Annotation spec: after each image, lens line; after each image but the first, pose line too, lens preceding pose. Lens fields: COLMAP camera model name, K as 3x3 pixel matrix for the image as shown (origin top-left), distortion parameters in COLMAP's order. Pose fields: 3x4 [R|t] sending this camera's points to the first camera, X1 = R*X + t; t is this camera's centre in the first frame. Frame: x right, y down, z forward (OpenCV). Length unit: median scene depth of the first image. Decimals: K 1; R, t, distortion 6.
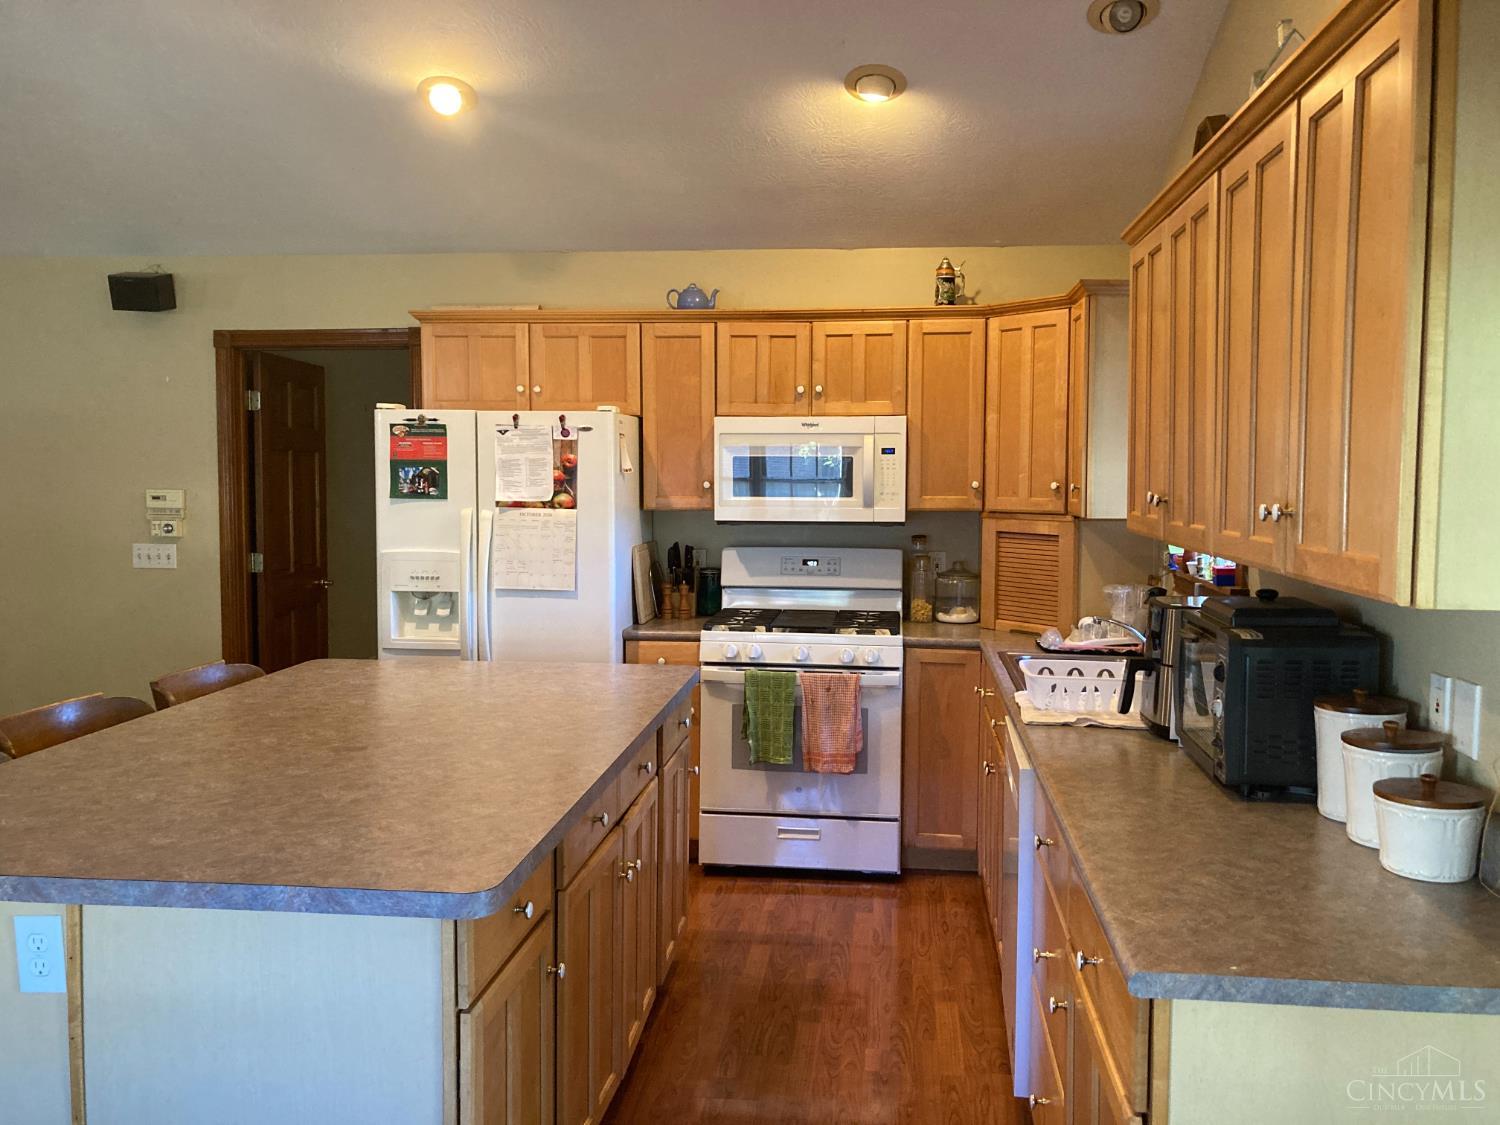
lens RADIAL K [[1211.7, 0, 752.8], [0, 1211.7, 539.6], [0, 0, 1]] dist [0.040667, -0.000970]
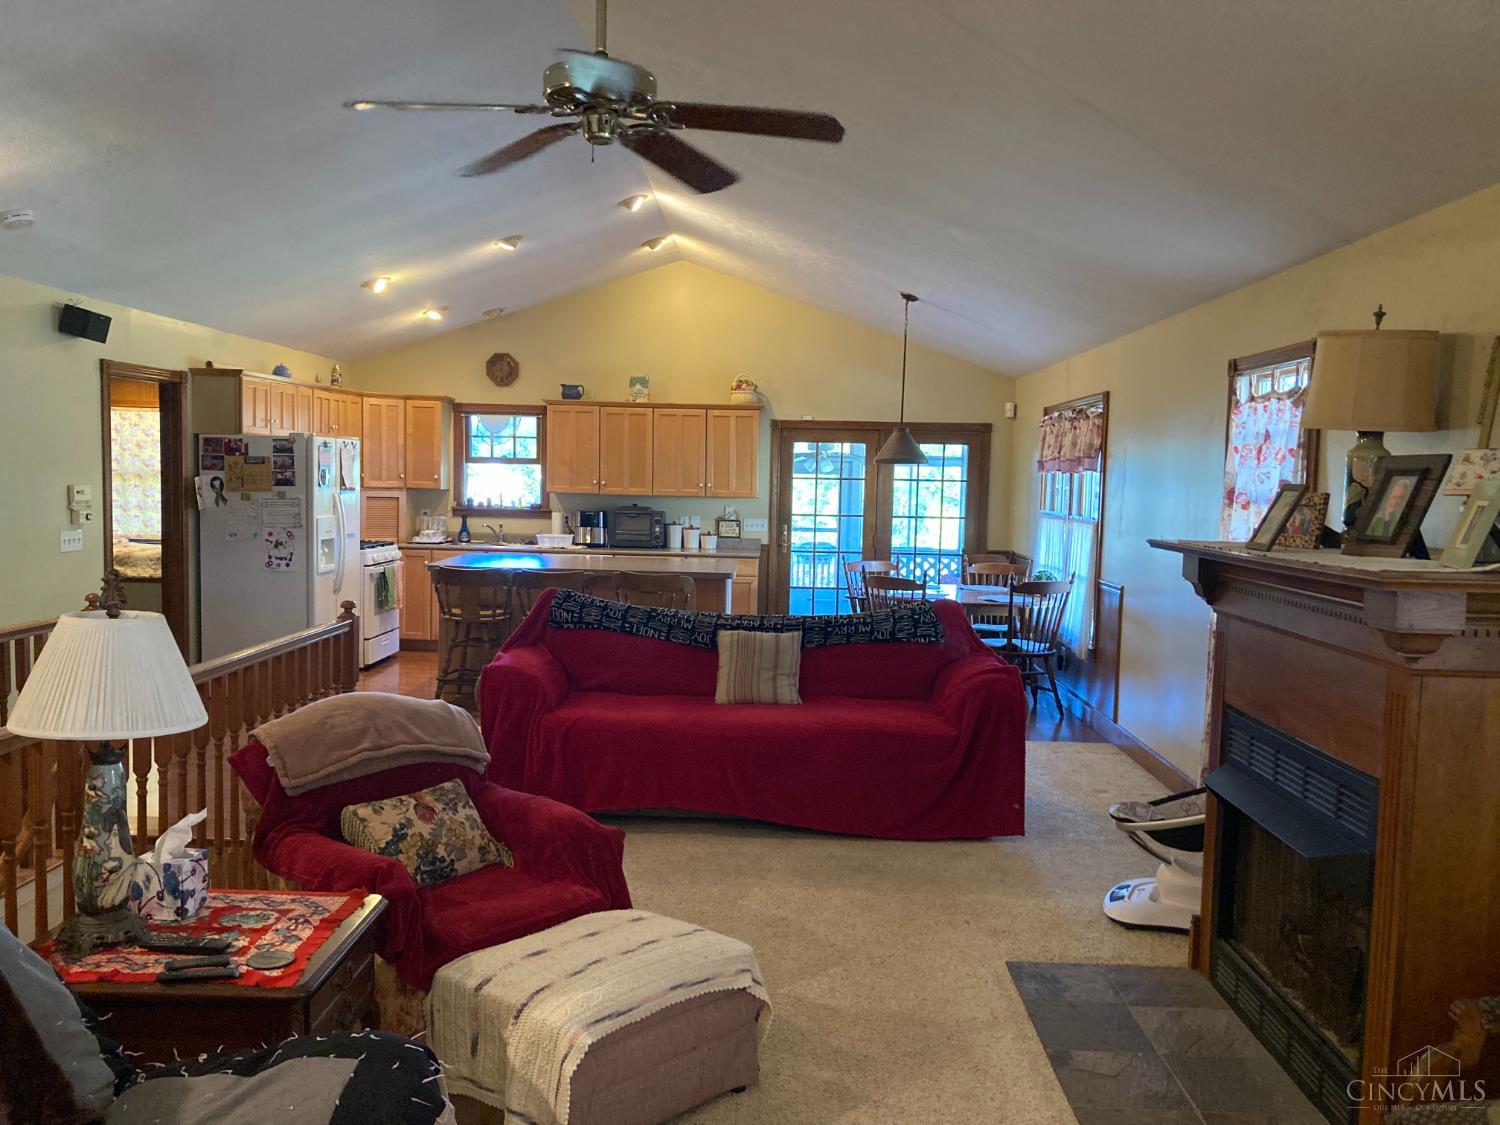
lens RADIAL K [[1206.4, 0, 750.0], [0, 1206.4, 562.5], [0, 0, 1]] dist [0.011026, -0.003349]
pose [[-0.082199, -0.083574, 0.993106, -2.077934], [0.030603, 0.995796, 0.086334, -0.057447], [-0.996146, 0.037489, -0.079295, 0.519925]]
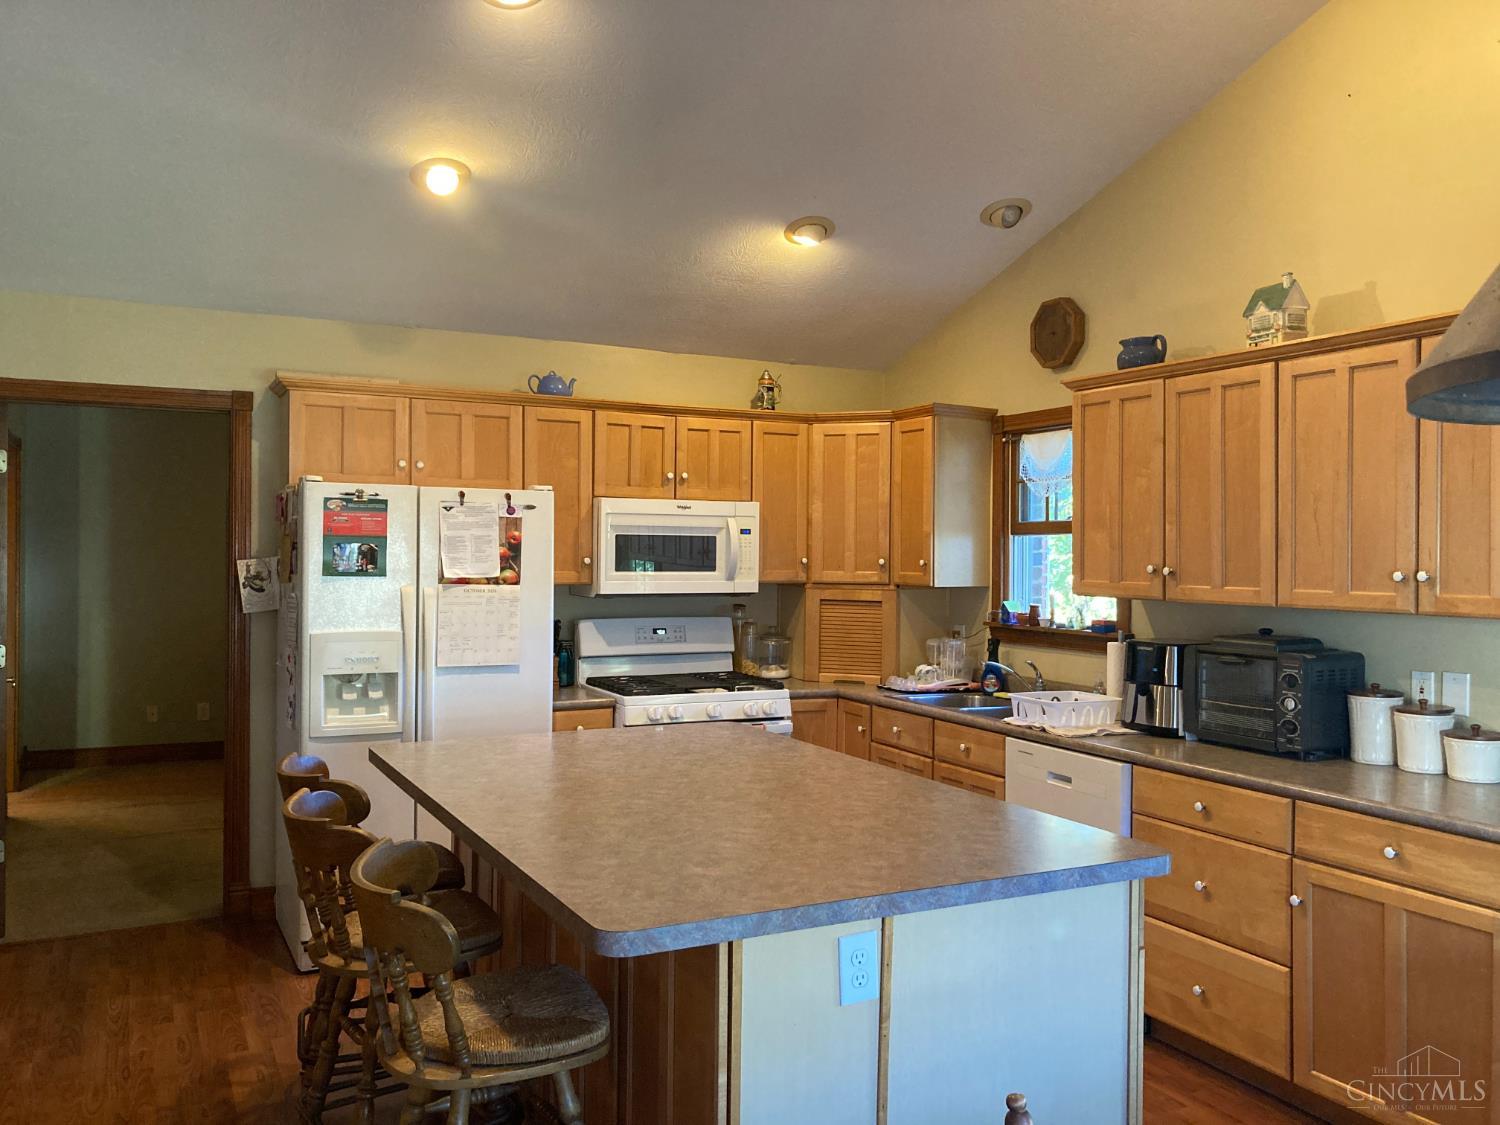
lens RADIAL K [[1206.4, 0, 750.0], [0, 1206.4, 562.5], [0, 0, 1]] dist [0.011026, -0.003349]
pose [[0.839475, -0.002507, 0.543392, -0.529063], [0.026447, 0.998993, -0.036250, -0.001877], [-0.542754, 0.044802, 0.838696, 0.035566]]
